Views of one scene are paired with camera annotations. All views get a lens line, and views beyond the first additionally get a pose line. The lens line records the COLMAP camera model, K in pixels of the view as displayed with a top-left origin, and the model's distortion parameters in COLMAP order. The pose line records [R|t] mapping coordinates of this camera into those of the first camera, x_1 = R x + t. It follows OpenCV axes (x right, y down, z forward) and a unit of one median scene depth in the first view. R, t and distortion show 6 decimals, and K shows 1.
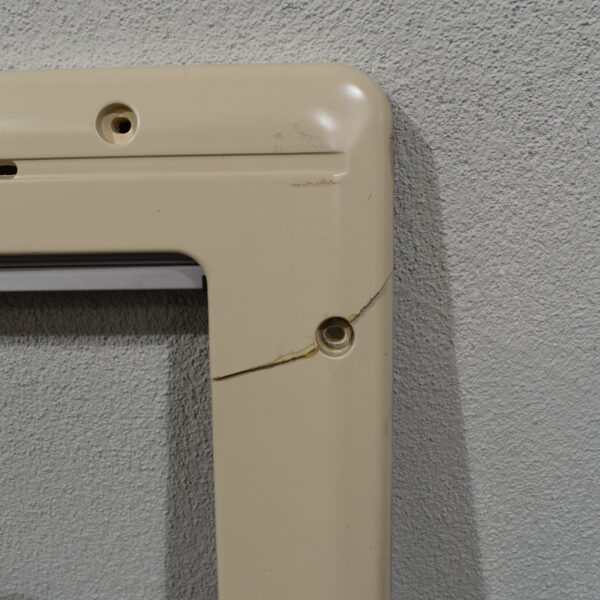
lens RADIAL K [[734.0, 0, 298.7], [0, 734.0, 300.5], [0, 0, 1]] dist [-0.095541, 0.000000]
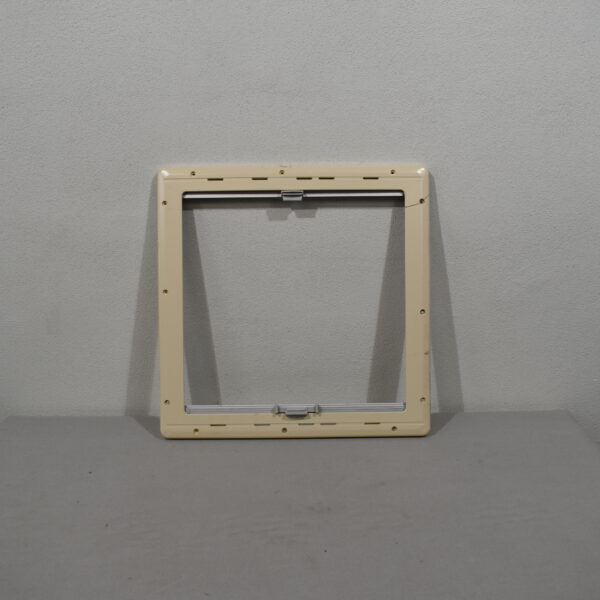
lens RADIAL K [[692.2, 0, 303.7], [0, 692.2, 300.7], [0, 0, 1]] dist [-0.105961, 0.000000]
pose [[0.998950, -0.002425, 0.045757, -1.376921], [0.007283, 0.994307, -0.106301, 1.668916], [-0.045239, 0.106523, 0.993281, -5.385275]]
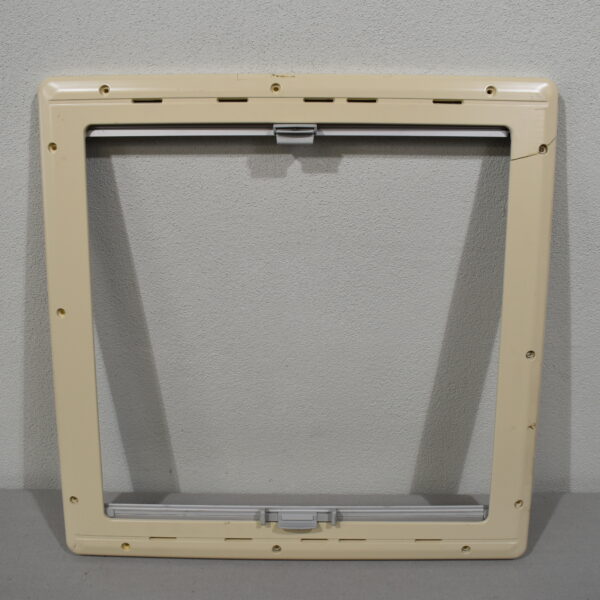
lens RADIAL K [[692.2, 0, 300.0], [0, 692.2, 301.0], [0, 0, 1]] dist [-0.105961, 0.000000]
pose [[0.999636, 0.007229, 0.025986, -1.241474], [-0.008722, 0.998289, 0.057816, 0.611226], [-0.025524, -0.058022, 0.997989, -2.416132]]
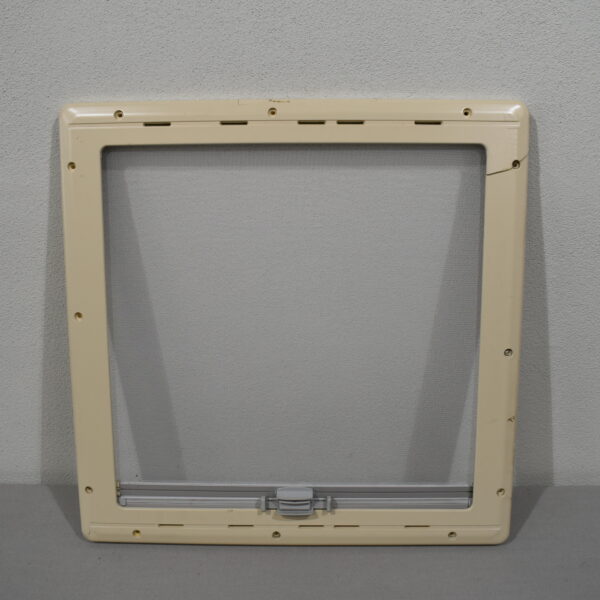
lens RADIAL K [[692.2, 0, 300.0], [0, 692.2, 298.8], [0, 0, 1]] dist [-0.105961, 0.000000]
pose [[0.999879, 0.002080, 0.015389, -1.187535], [-0.002512, 0.999601, 0.028132, 0.674684], [-0.015324, -0.028167, 0.999486, -2.763193]]
